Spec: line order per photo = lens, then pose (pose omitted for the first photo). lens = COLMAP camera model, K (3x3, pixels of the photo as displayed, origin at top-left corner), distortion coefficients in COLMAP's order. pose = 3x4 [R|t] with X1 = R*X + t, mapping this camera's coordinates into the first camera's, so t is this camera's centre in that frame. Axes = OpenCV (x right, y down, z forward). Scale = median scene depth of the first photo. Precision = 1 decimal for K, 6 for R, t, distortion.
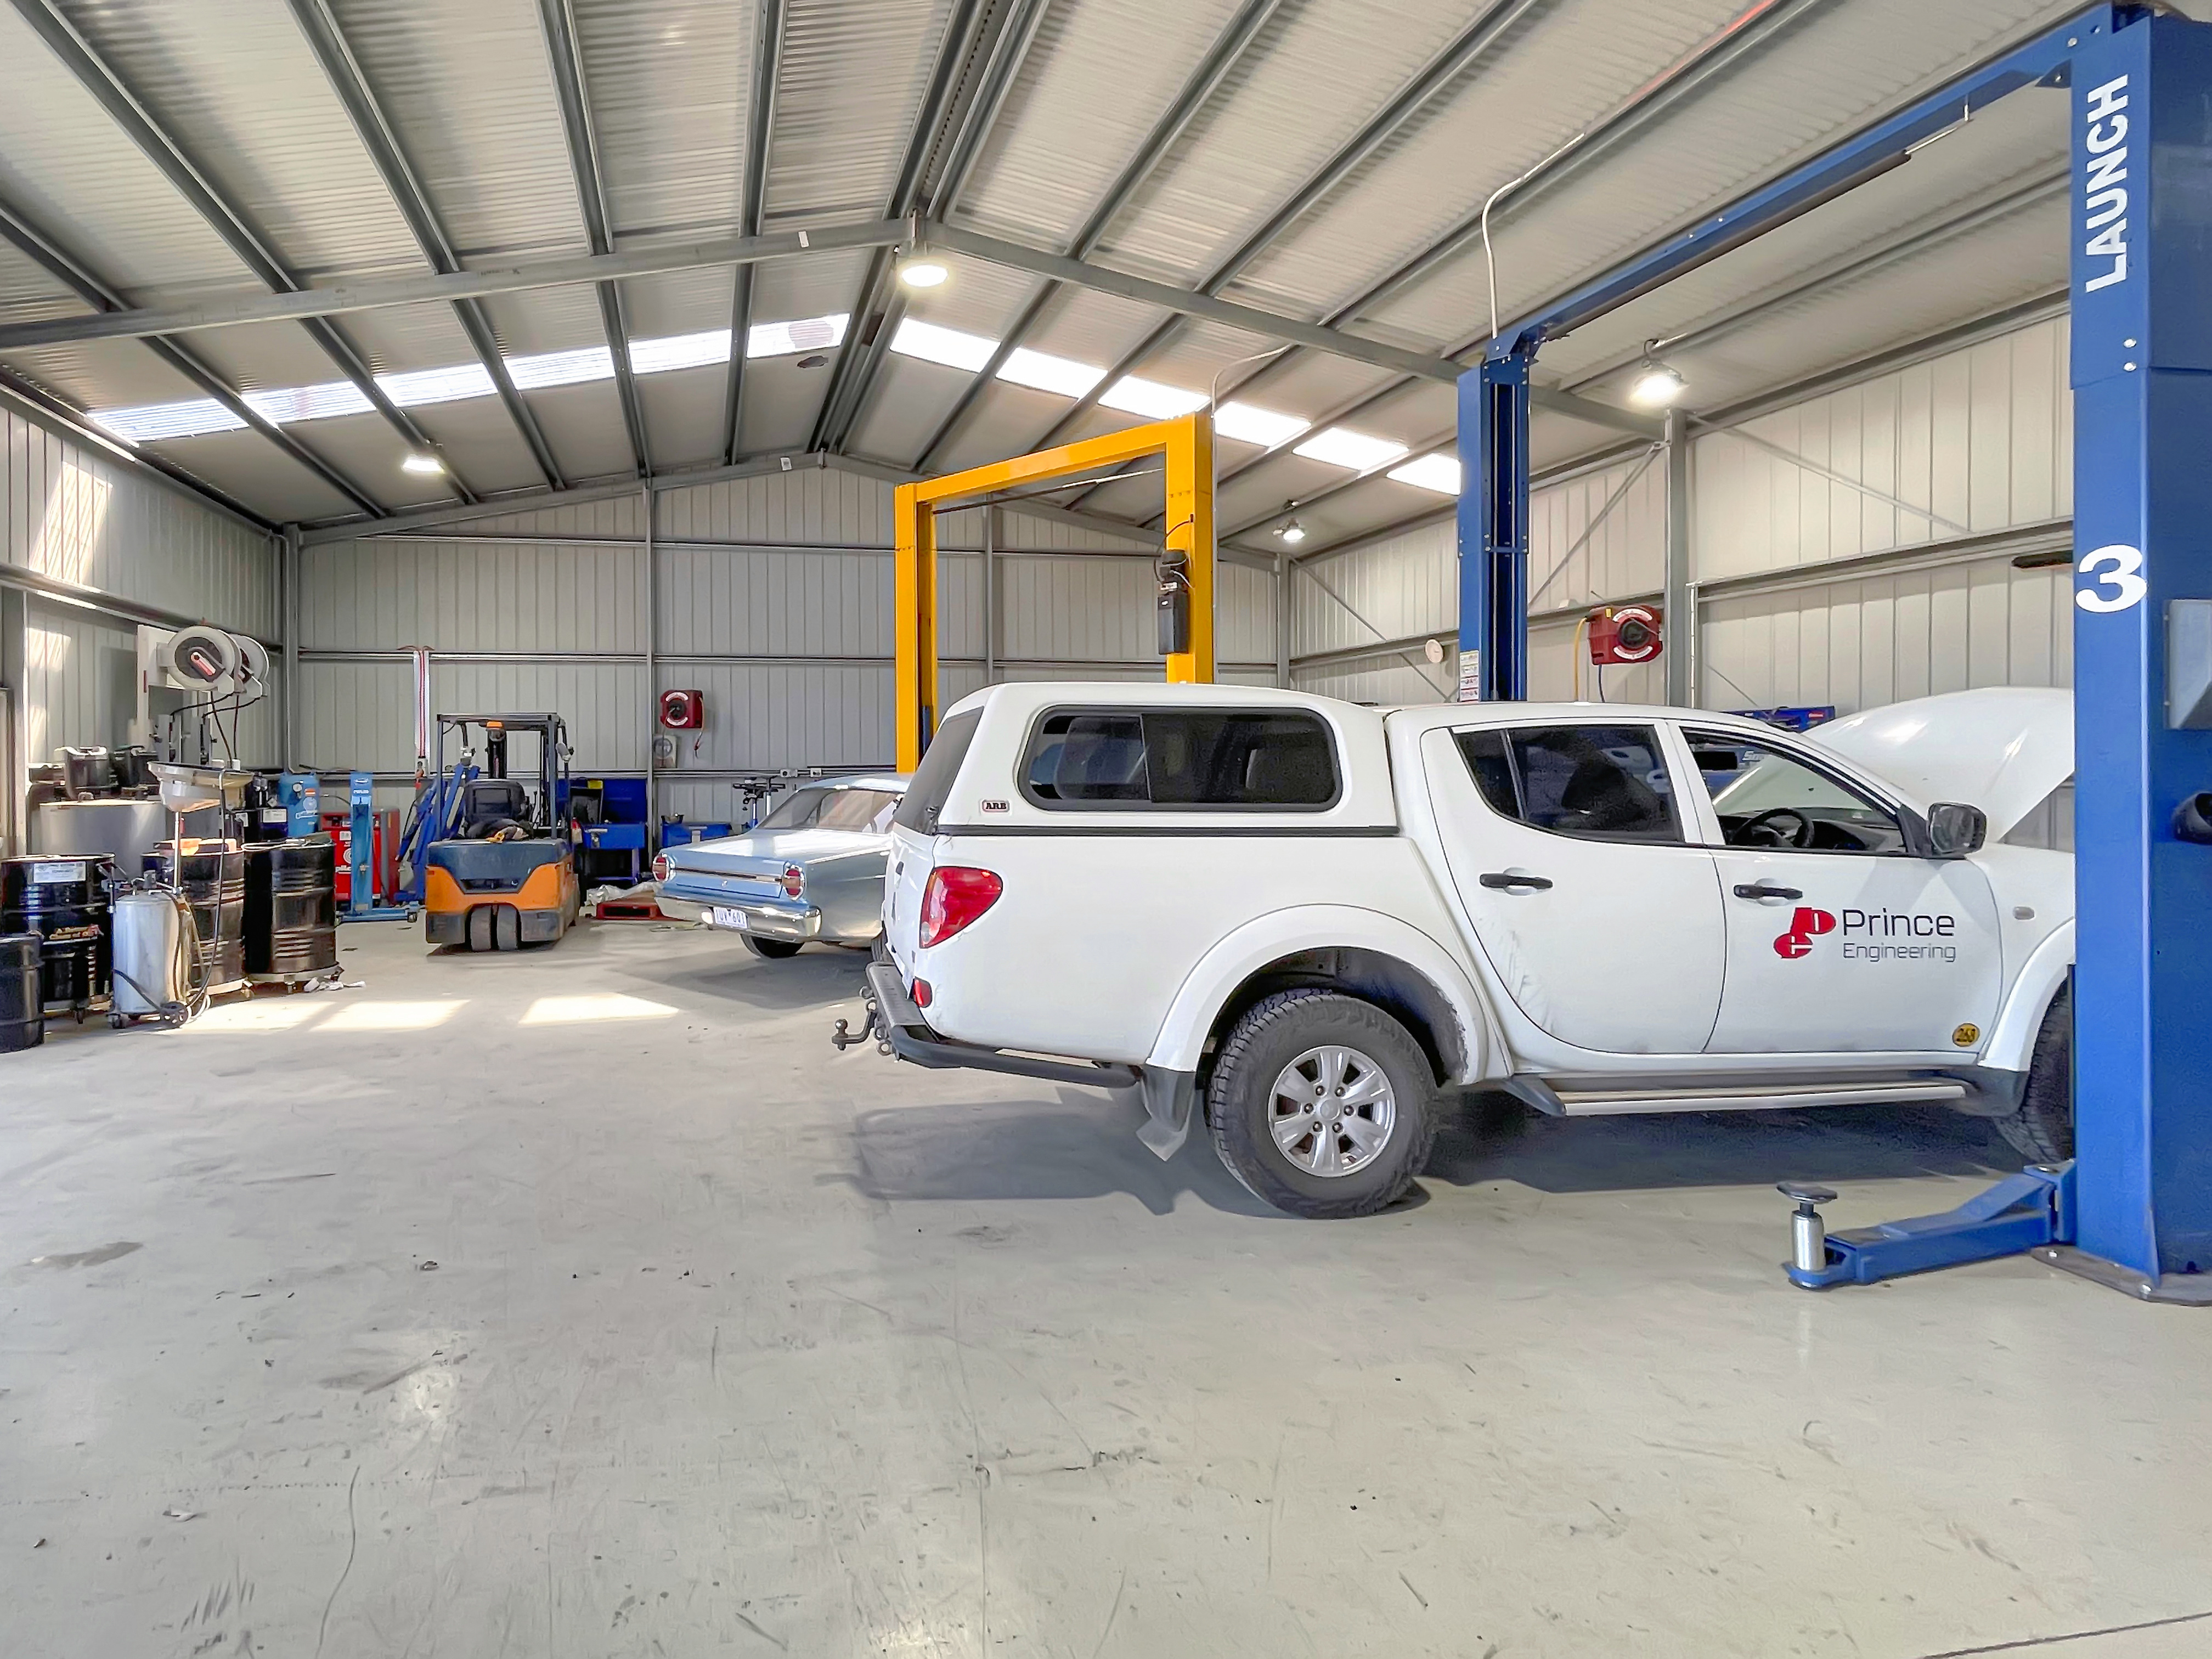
lens RADIAL K [[975.7, 0, 1102.9], [0, 975.7, 783.9], [0, 0, 1]] dist [-0.012981, -0.000117]
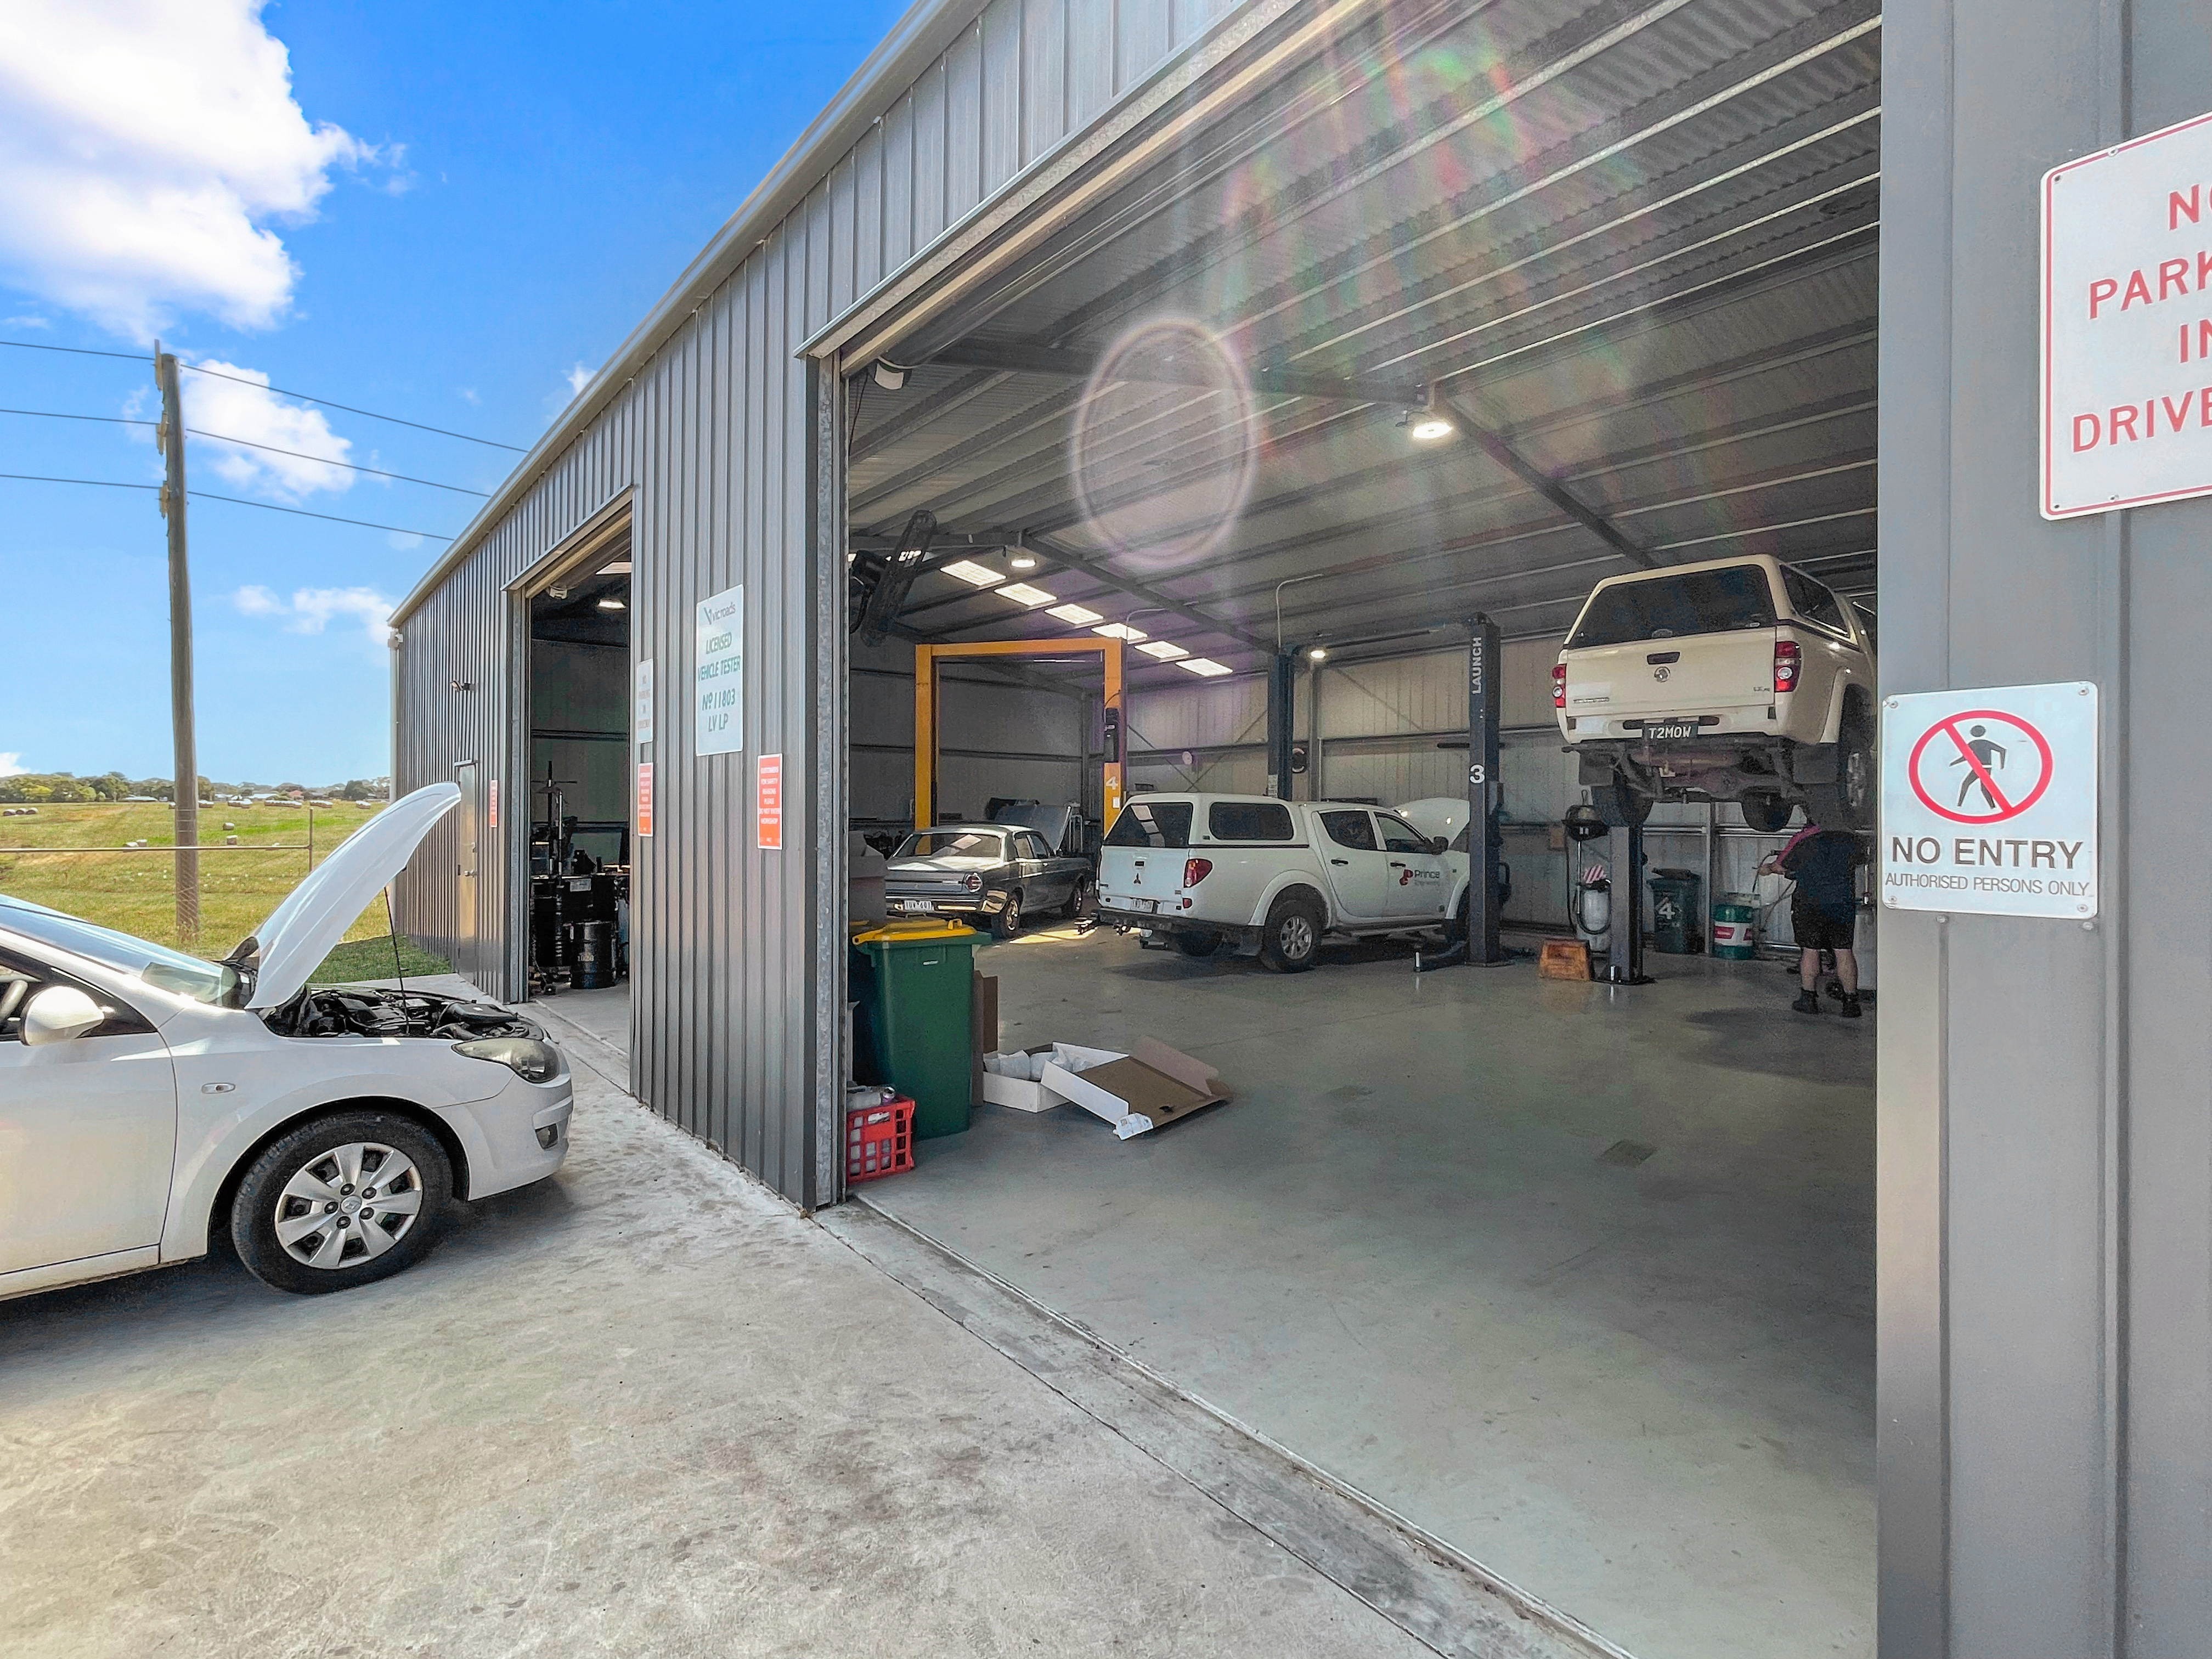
lens RADIAL K [[1062.3, 0, 1106.0], [0, 1062.3, 829.5], [0, 0, 1]] dist [0.000364, 0.000044]
pose [[0.863780, 0.001819, 0.503865, -1.891173], [-0.000735, 0.999997, -0.002350, 0.004611], [-0.503868, 0.001660, 0.863779, -1.522930]]
